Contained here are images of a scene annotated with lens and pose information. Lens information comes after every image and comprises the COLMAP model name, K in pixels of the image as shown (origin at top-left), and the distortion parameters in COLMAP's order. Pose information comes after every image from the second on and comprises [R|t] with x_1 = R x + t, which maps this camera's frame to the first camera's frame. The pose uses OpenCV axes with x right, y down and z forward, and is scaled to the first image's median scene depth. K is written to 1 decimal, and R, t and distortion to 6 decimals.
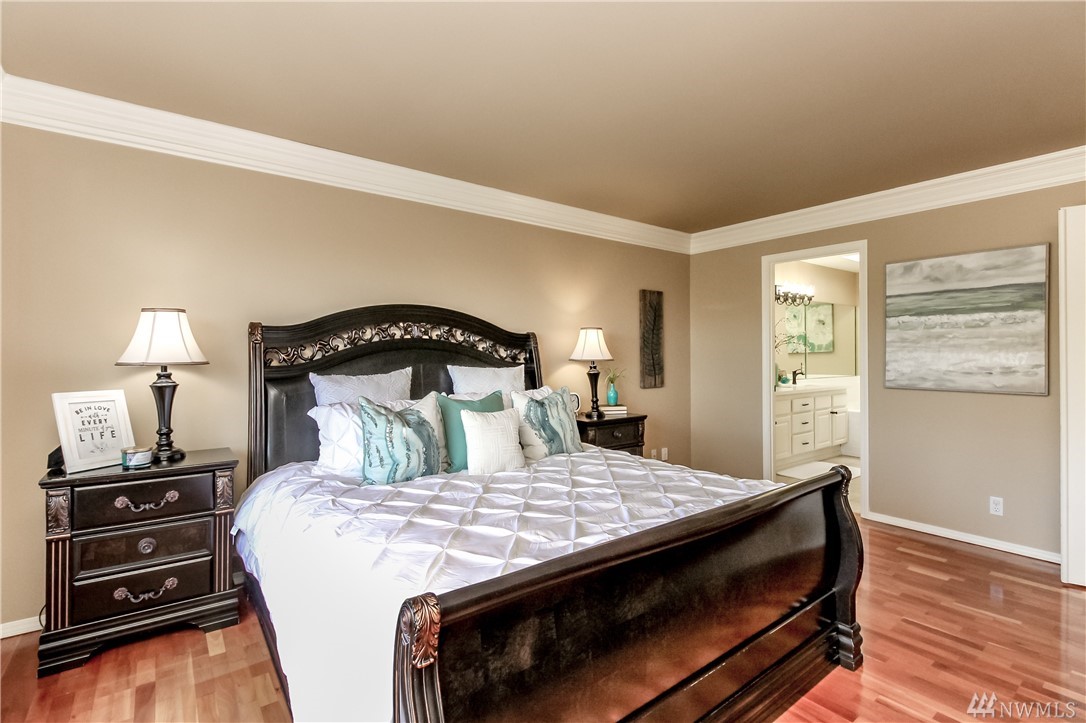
lens RADIAL K [[497.8, 0, 546.3], [0, 497.8, 353.7], [0, 0, 1]] dist [0.000168, -0.000432]
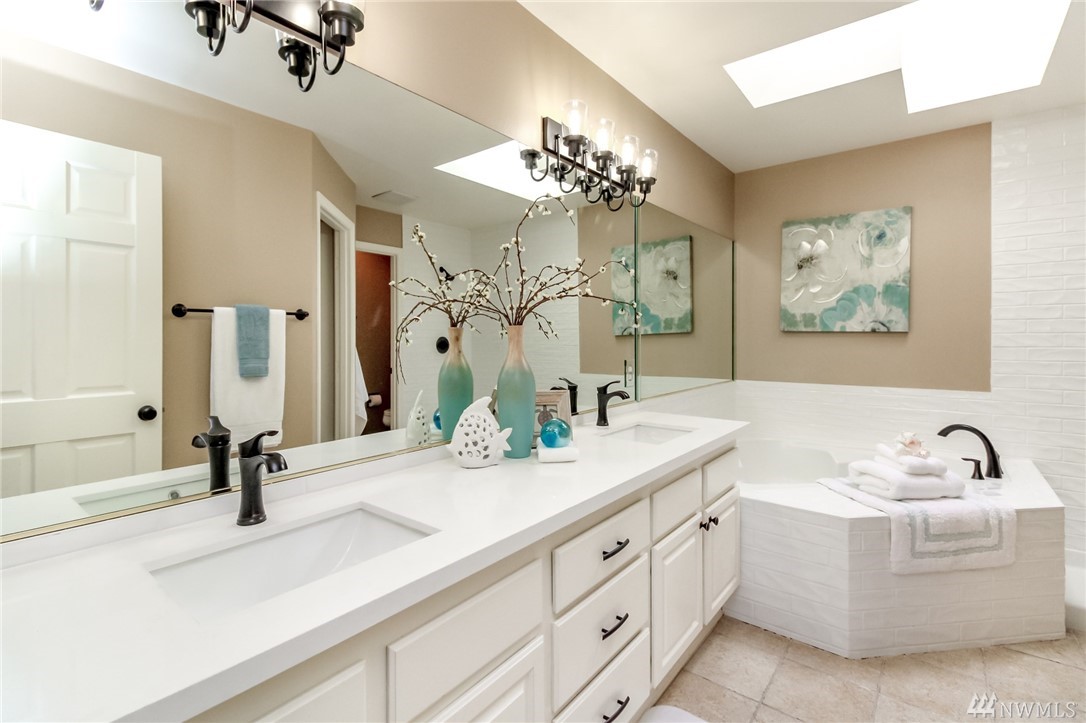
lens RADIAL K [[497.8, 0, 534.7], [0, 497.8, 339.5], [0, 0, 1]] dist [0.000168, -0.000432]
pose [[0.970450, -0.002086, 0.241294, 0.665076], [0.000266, 0.999971, 0.007577, -0.000828], [-0.241303, -0.007289, 0.970423, 1.219128]]
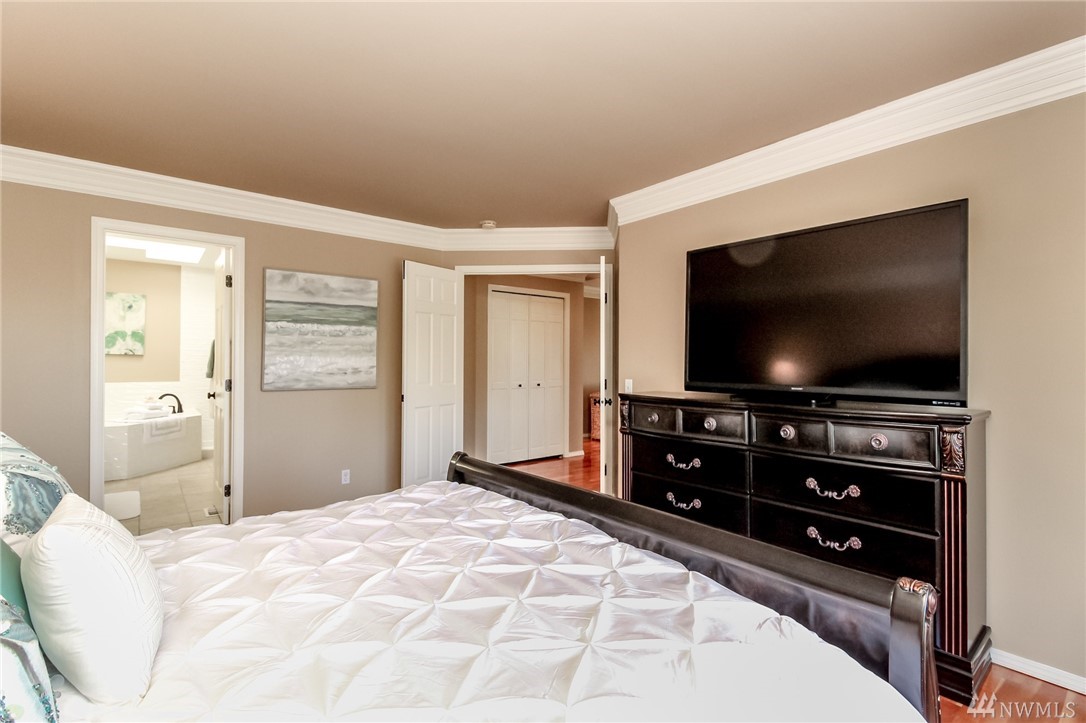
lens RADIAL K [[497.8, 0, 541.9], [0, 497.8, 357.6], [0, 0, 1]] dist [0.000168, -0.000432]
pose [[-0.029224, 0.006080, 0.999554, -0.363013], [-0.007273, 0.999954, -0.006295, 0.003387], [-0.999546, -0.007454, -0.029178, 0.497358]]
